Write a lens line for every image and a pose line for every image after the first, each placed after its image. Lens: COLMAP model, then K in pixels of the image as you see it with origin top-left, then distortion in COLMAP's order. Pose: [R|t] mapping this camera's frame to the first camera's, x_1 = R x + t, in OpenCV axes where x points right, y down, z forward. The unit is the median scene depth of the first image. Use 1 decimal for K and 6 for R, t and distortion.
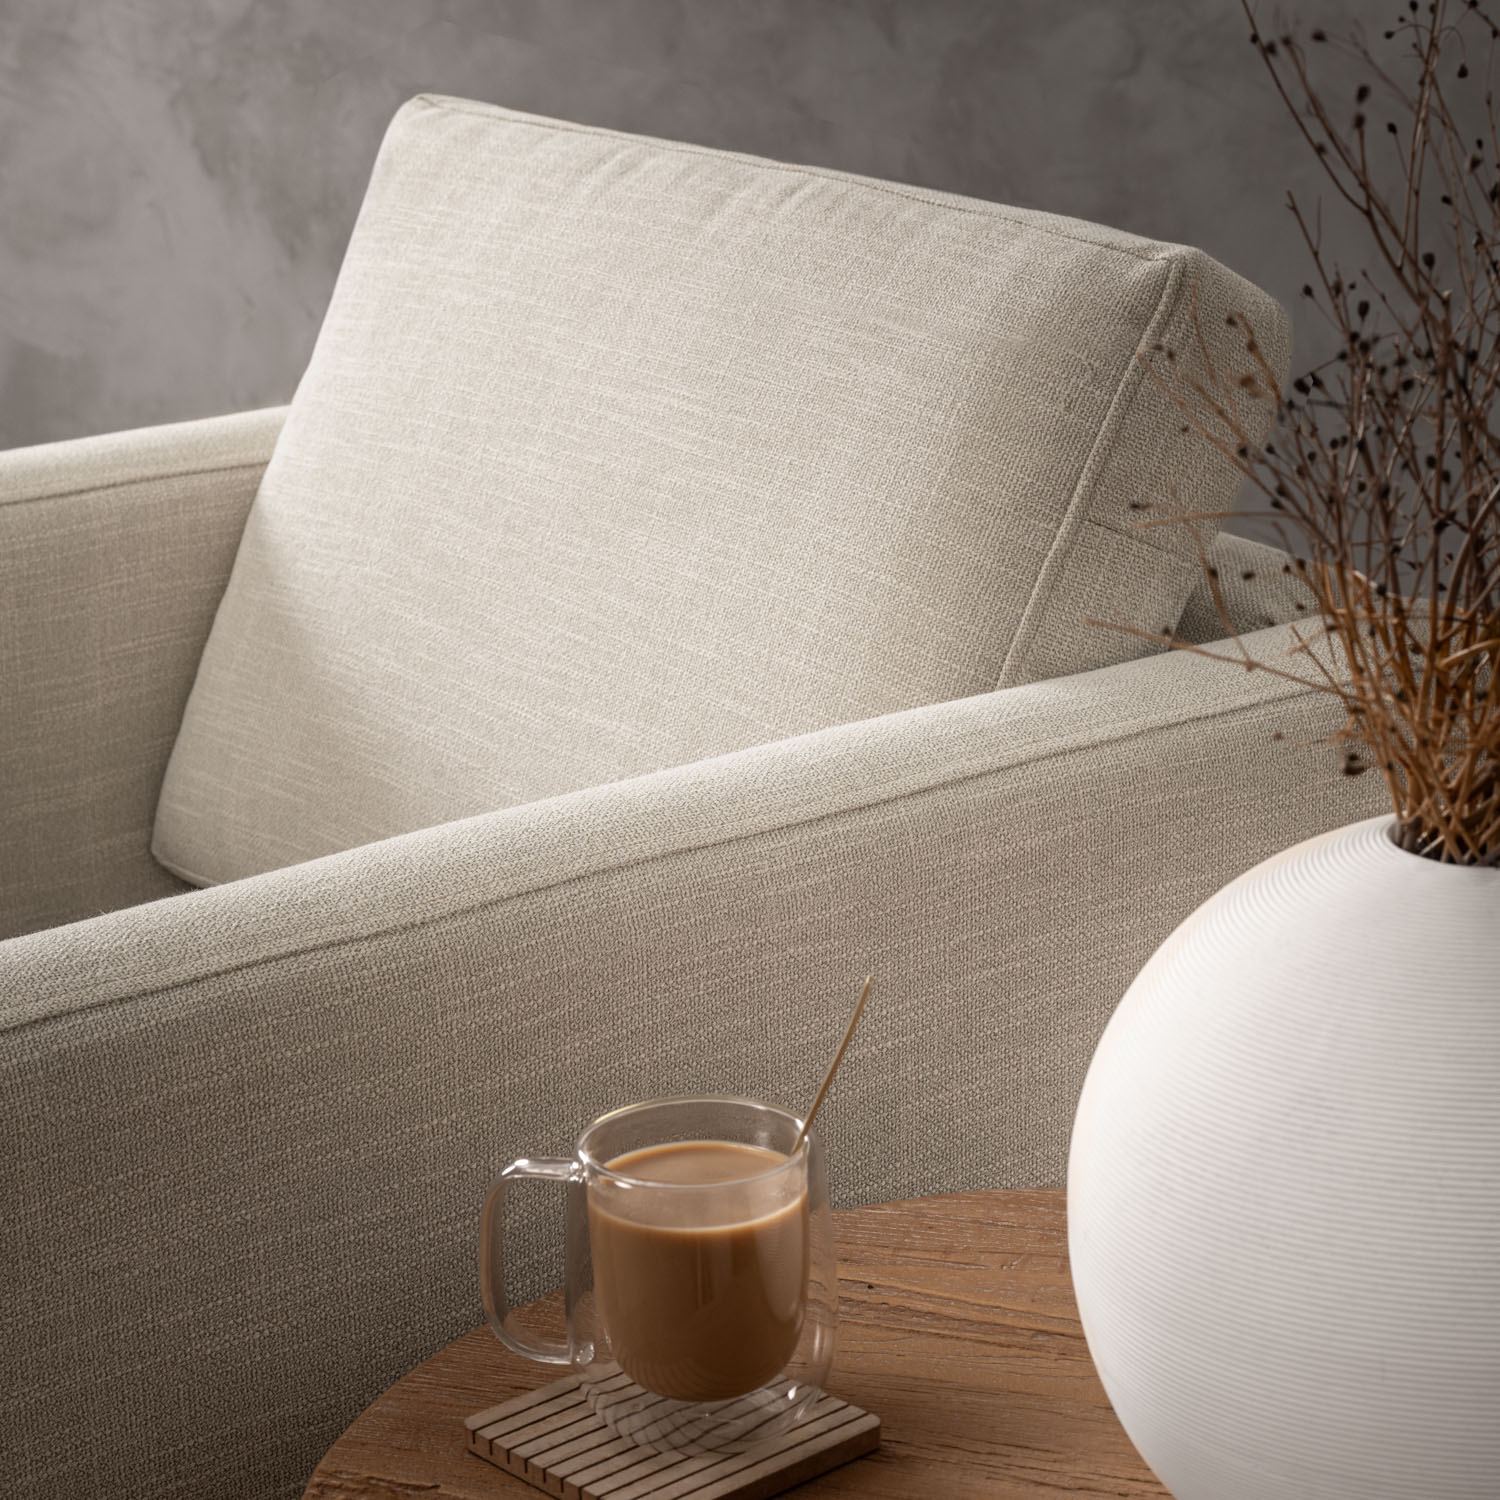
lens RADIAL K [[3928.3, 0, 697.8], [0, 3928.3, 586.7], [0, 0, 1]] dist [-0.049392, -0.029359]
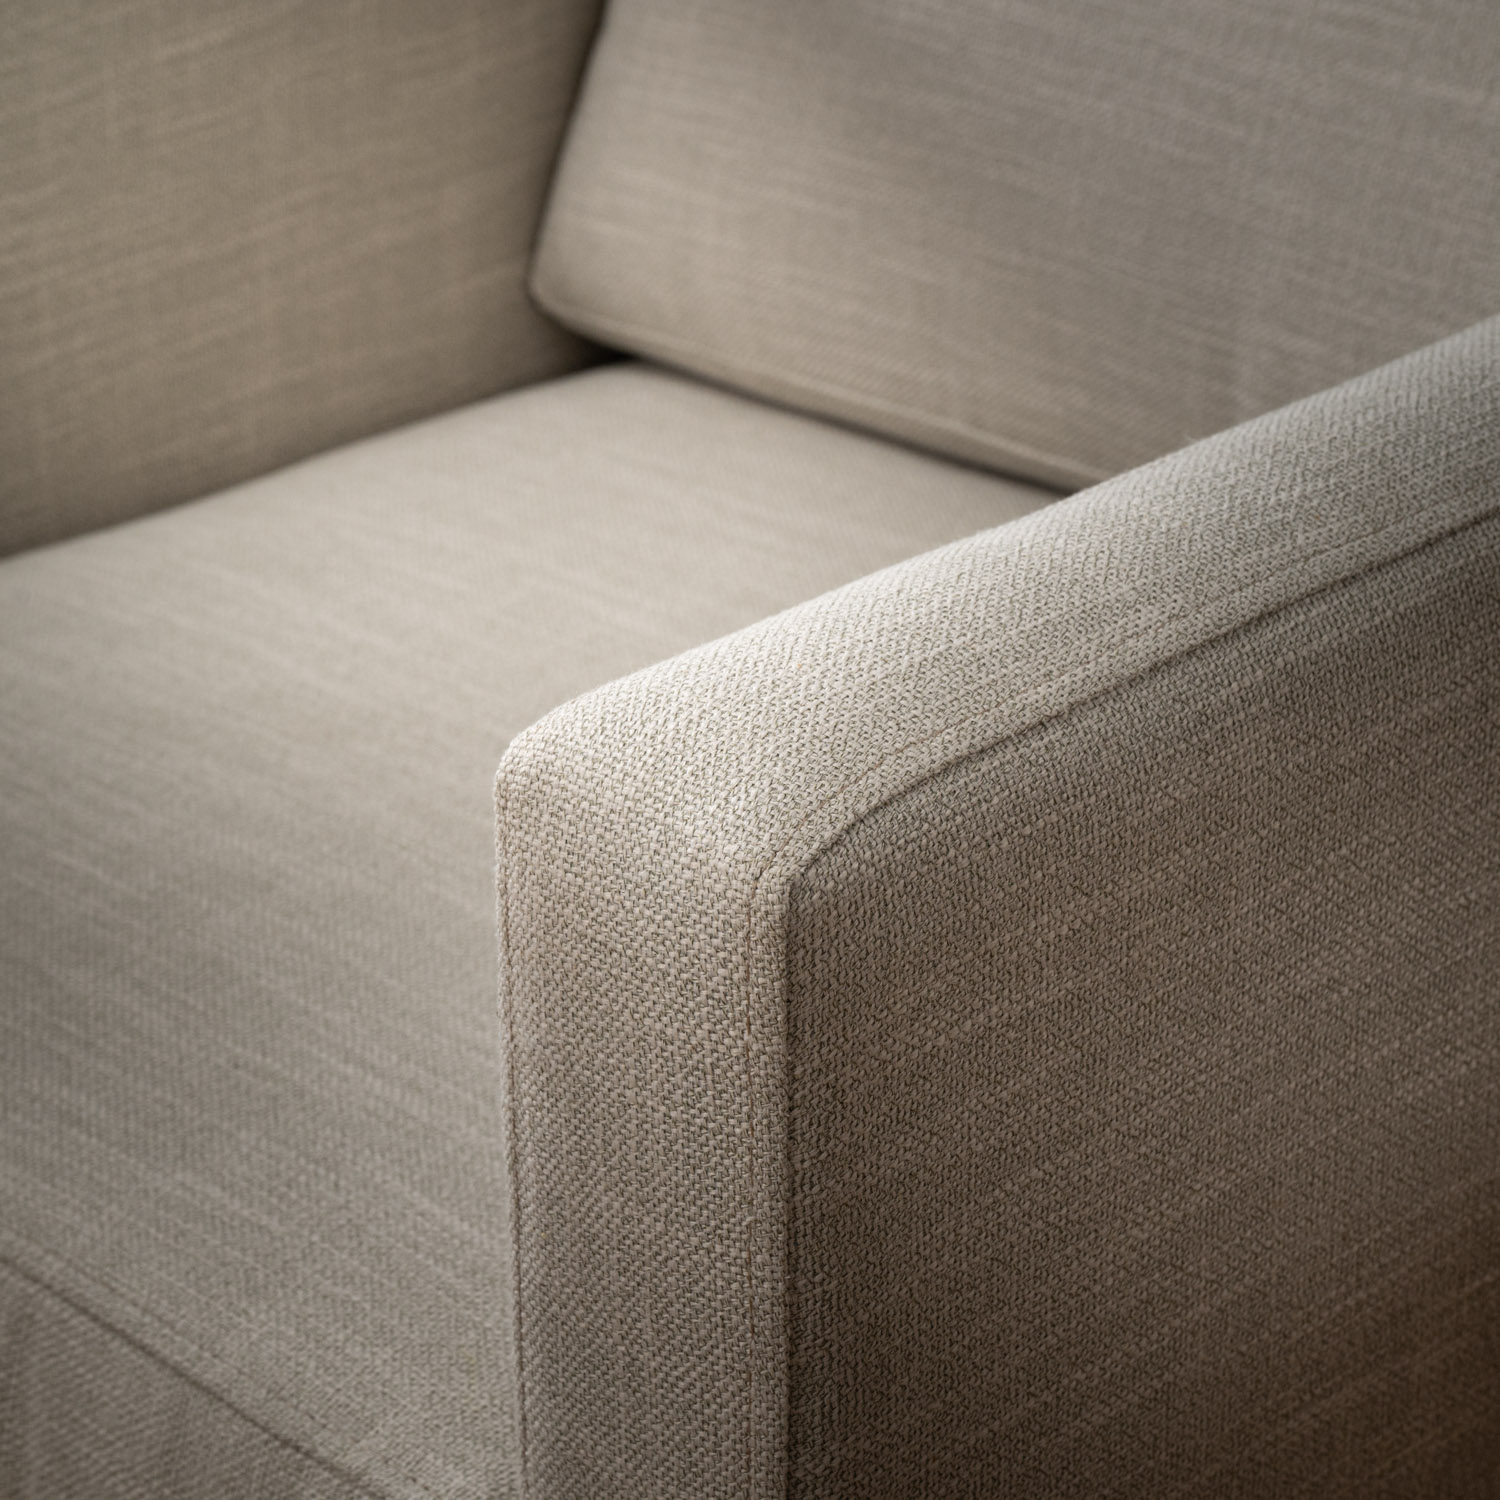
lens RADIAL K [[5357.9, 0, 750.0], [0, 5357.9, 750.0], [0, 0, 1]] dist [0.022365, -0.397480]
pose [[0.991934, -0.042558, 0.119400, -0.347029], [0.021276, 0.984490, 0.174148, -0.022575], [-0.124960, -0.170203, 0.977454, 0.144643]]
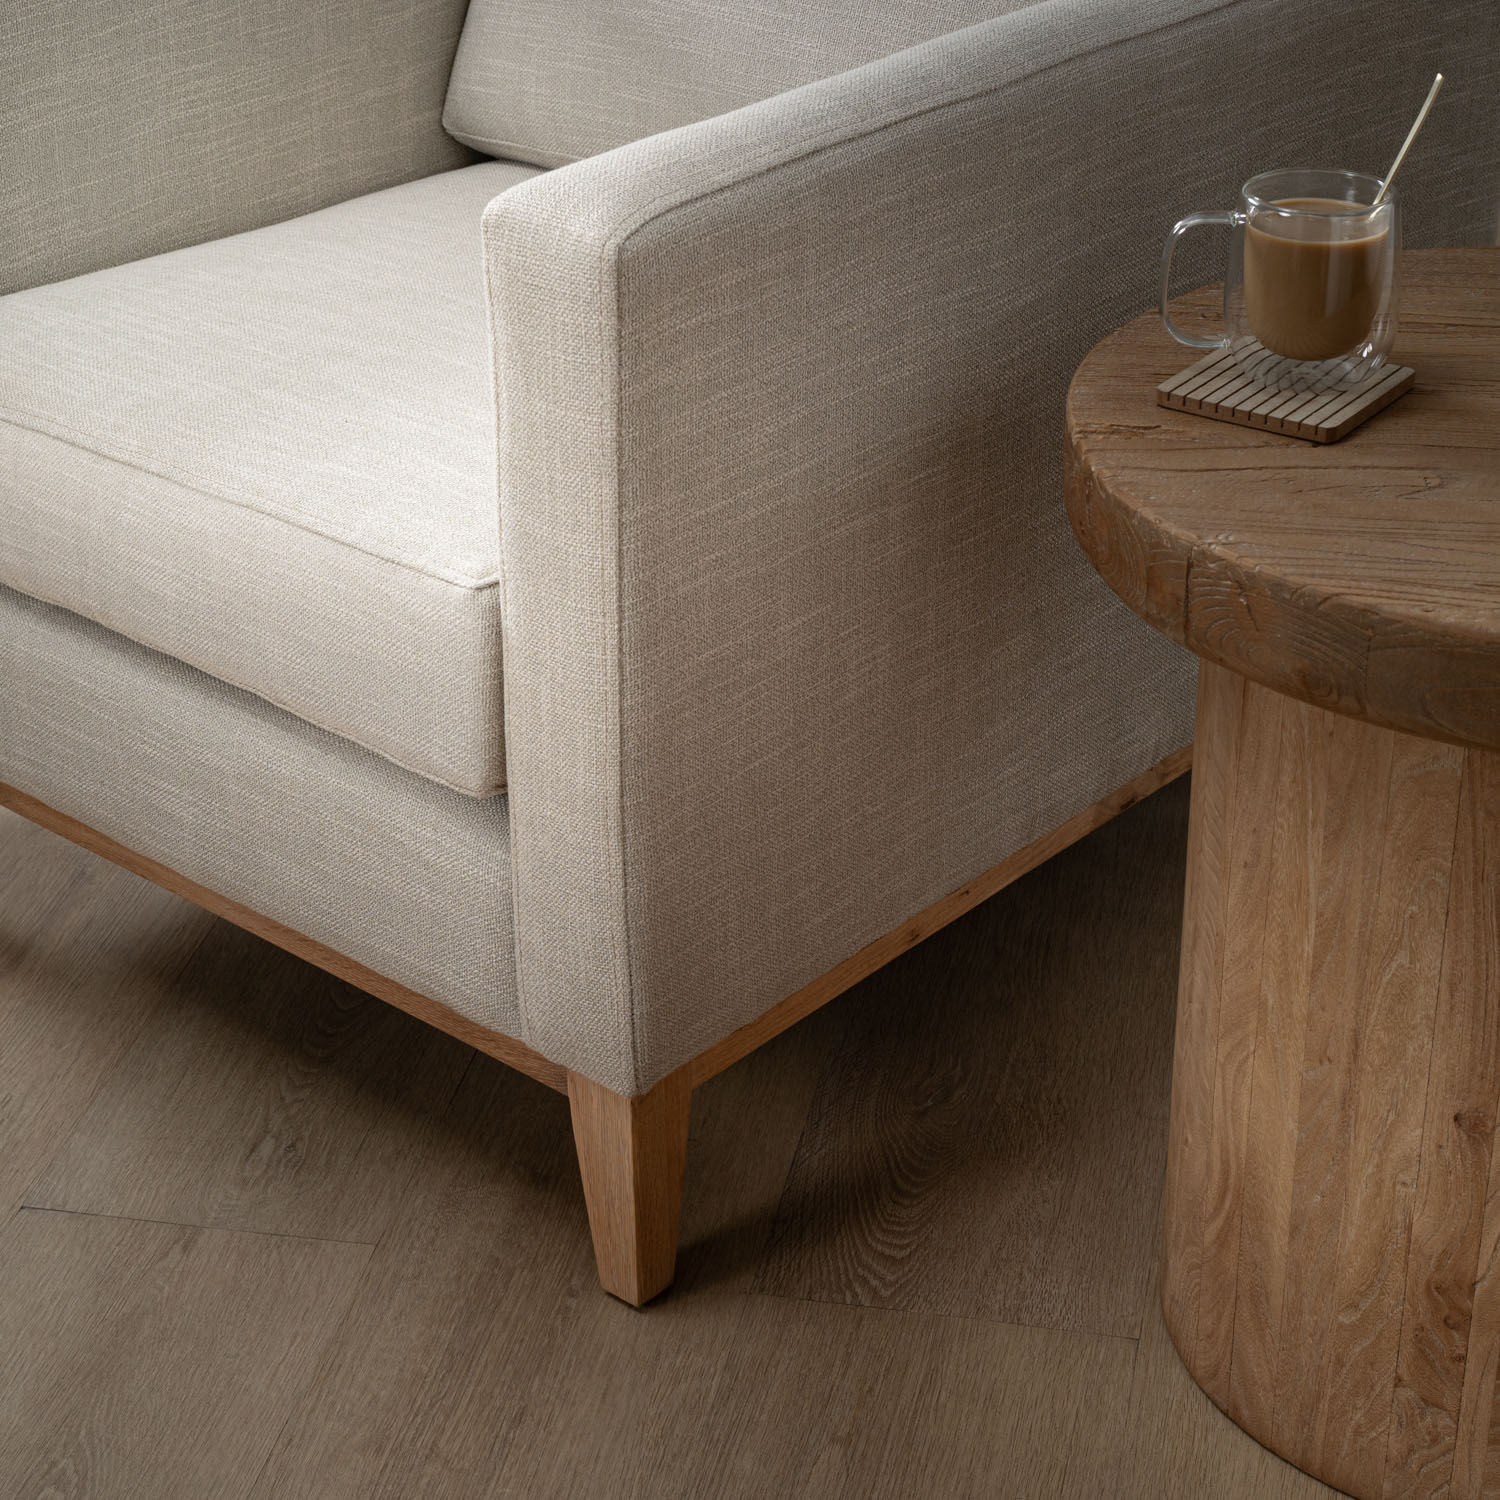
lens RADIAL K [[3087.3, 0, 750.0], [0, 3087.3, 750.0], [0, 0, 1]] dist [-0.020451, 0.175541]
pose [[0.976990, -0.084496, 0.195835, -0.425181], [0.038547, 0.973011, 0.227515, 0.062647], [-0.209774, -0.214731, 0.953879, -0.143517]]
